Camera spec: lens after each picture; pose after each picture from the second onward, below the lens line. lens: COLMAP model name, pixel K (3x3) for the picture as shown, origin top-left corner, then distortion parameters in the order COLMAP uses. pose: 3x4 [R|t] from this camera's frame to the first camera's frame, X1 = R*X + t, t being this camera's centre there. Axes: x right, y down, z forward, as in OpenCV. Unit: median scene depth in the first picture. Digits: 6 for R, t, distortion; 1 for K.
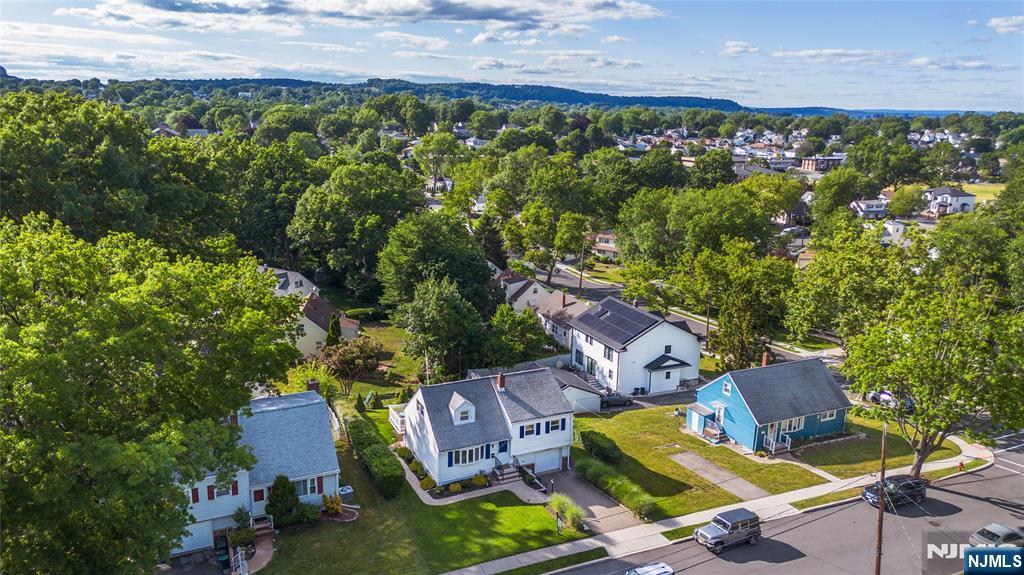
lens RADIAL K [[728.7, 0, 513.4], [0, 728.7, 289.3], [0, 0, 1]] dist [0.023125, -0.012221]
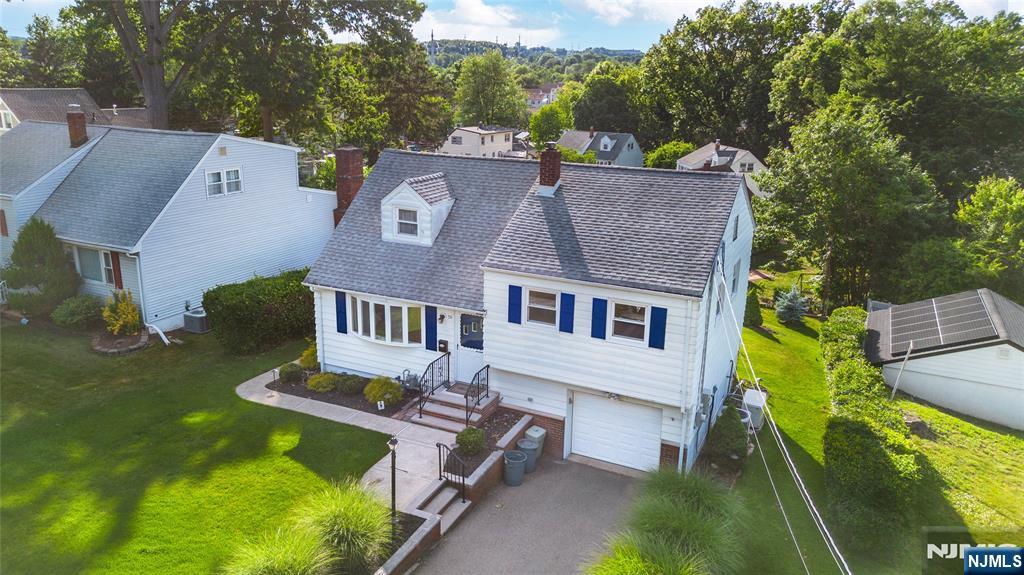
lens RADIAL K [[728.7, 0, 511.3], [0, 728.7, 286.4], [0, 0, 1]] dist [0.023125, -0.012221]
pose [[0.620029, 0.203526, -0.757721, 0.258654], [-0.190695, 0.975900, 0.106087, 0.151437], [0.761052, 0.078716, 0.643898, 0.776960]]
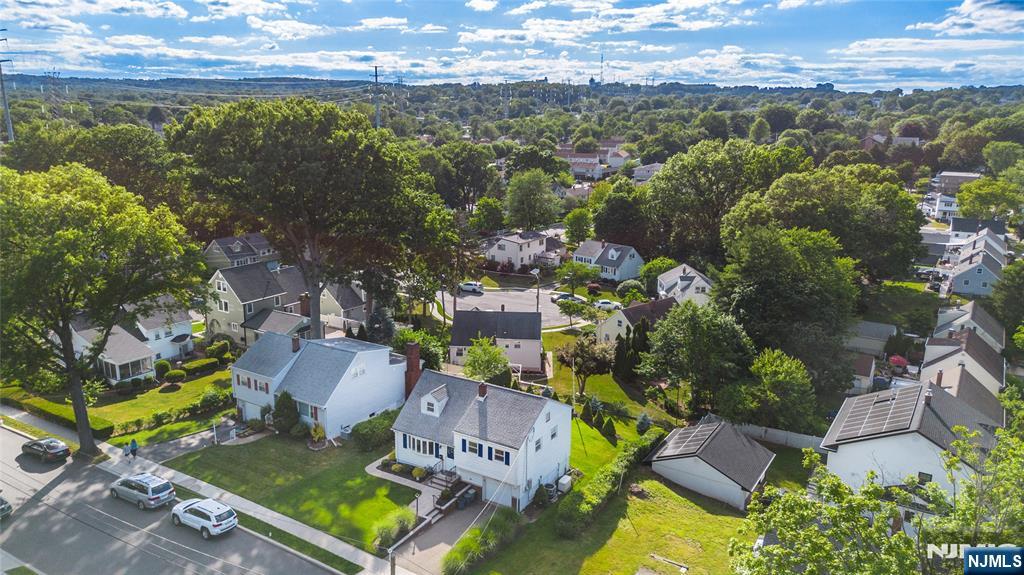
lens RADIAL K [[728.7, 0, 513.1], [0, 728.7, 282.0], [0, 0, 1]] dist [0.023125, -0.012221]
pose [[0.538208, 0.179567, -0.823461, 0.781270], [-0.197811, 0.976661, 0.083687, -0.102807], [0.819270, 0.117849, 0.561167, 0.490973]]
